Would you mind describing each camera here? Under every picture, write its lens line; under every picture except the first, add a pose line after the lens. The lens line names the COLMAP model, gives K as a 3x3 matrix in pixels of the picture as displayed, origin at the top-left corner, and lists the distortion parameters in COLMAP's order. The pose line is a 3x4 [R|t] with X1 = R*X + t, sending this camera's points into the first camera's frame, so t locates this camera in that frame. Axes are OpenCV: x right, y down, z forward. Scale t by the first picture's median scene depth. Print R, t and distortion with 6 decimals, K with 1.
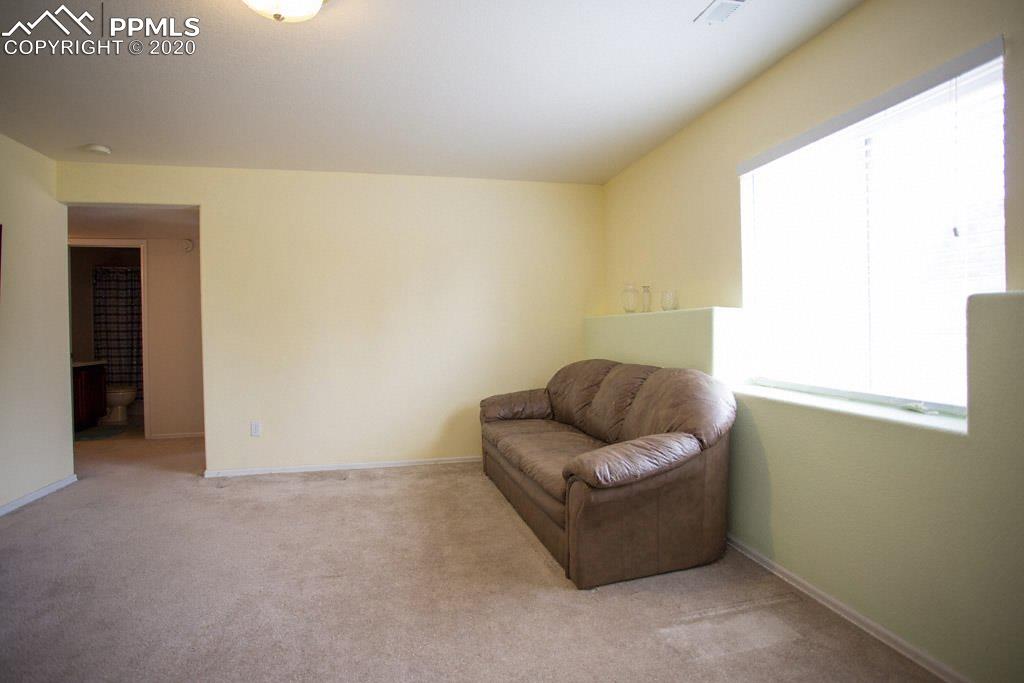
lens RADIAL K [[500.9, 0, 508.5], [0, 500.9, 333.8], [0, 0, 1]] dist [-0.087993, 0.040585]
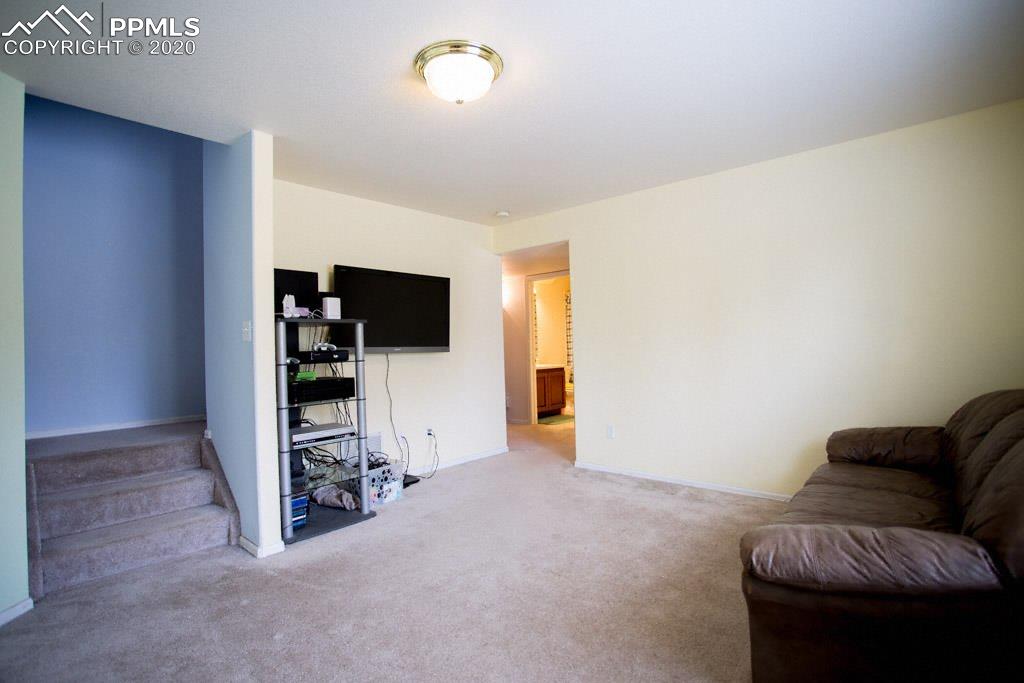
lens RADIAL K [[500.9, 0, 508.5], [0, 500.9, 333.8], [0, 0, 1]] dist [-0.087993, 0.040585]
pose [[0.552791, -0.021614, -0.833040, 0.328819], [0.014971, 0.999760, -0.016005, -0.014300], [0.833185, -0.003624, 0.552982, 0.197510]]
